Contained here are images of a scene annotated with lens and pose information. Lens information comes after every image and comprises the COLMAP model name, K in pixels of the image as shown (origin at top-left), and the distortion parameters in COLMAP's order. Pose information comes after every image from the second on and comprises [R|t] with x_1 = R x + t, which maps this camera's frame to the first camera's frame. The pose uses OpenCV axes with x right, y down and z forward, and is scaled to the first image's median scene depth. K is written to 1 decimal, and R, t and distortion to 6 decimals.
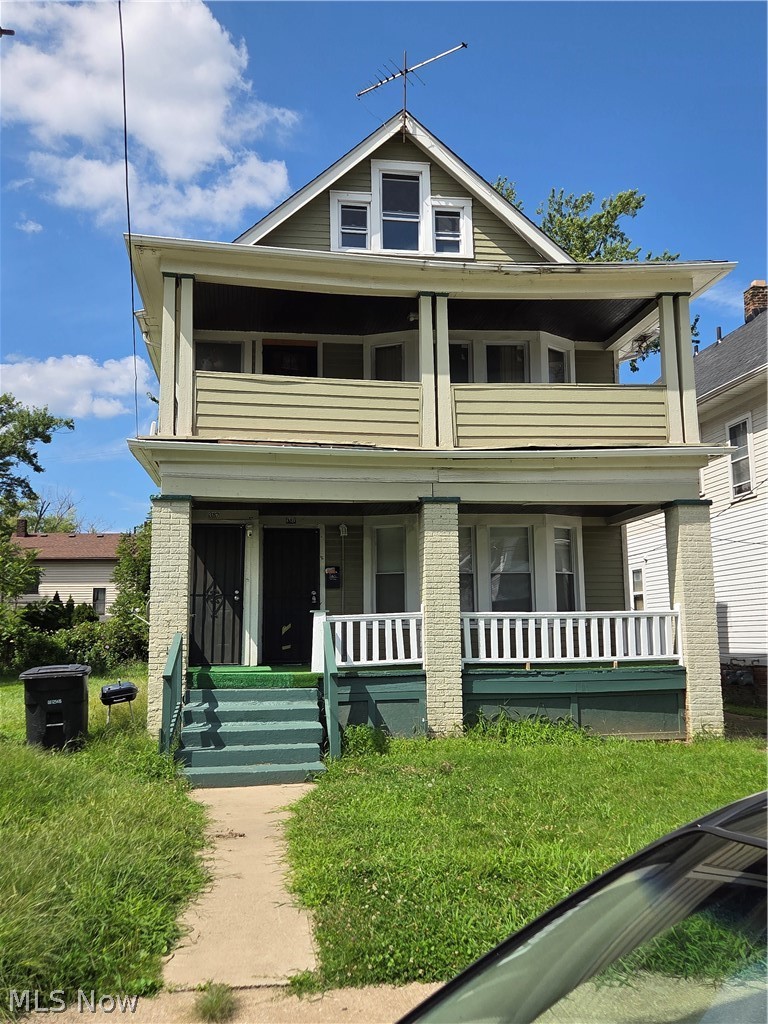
lens RADIAL K [[918.3, 0, 383.6], [0, 918.3, 517.0], [0, 0, 1]] dist [0.042174, 0.003837]
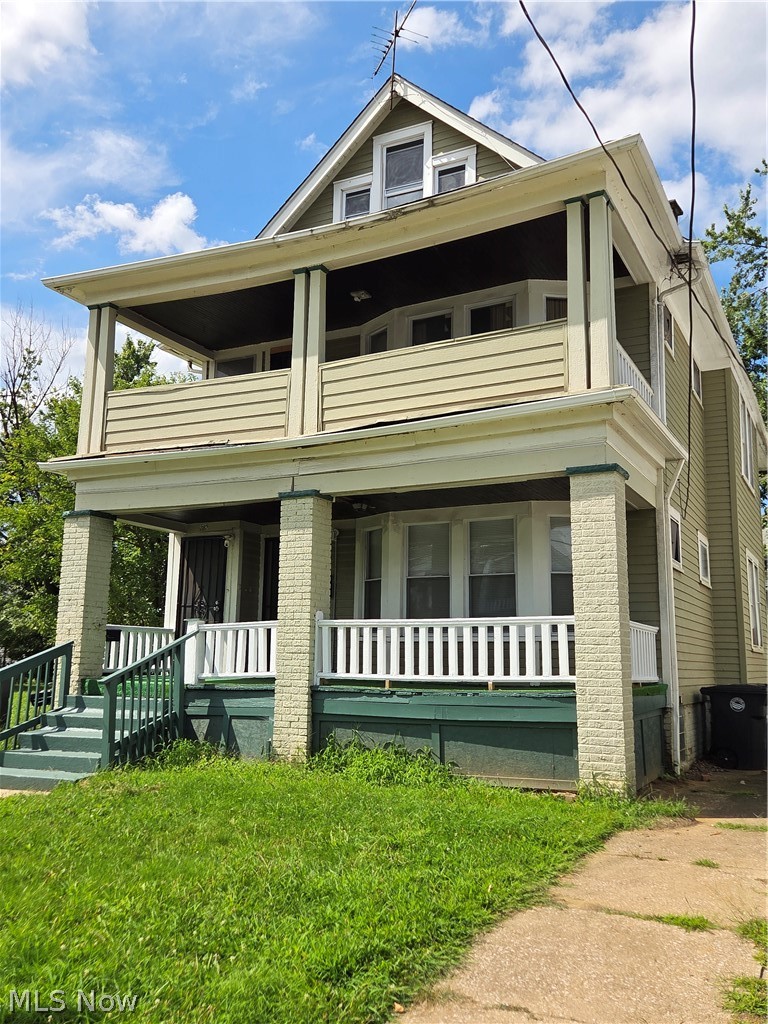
lens RADIAL K [[918.3, 0, 385.9], [0, 918.3, 505.4], [0, 0, 1]] dist [0.042174, 0.003837]
pose [[0.820387, -0.075543, -0.566796, 0.632637], [0.056067, 0.997085, -0.051740, 0.042702], [0.569053, 0.010668, 0.822232, 0.306957]]
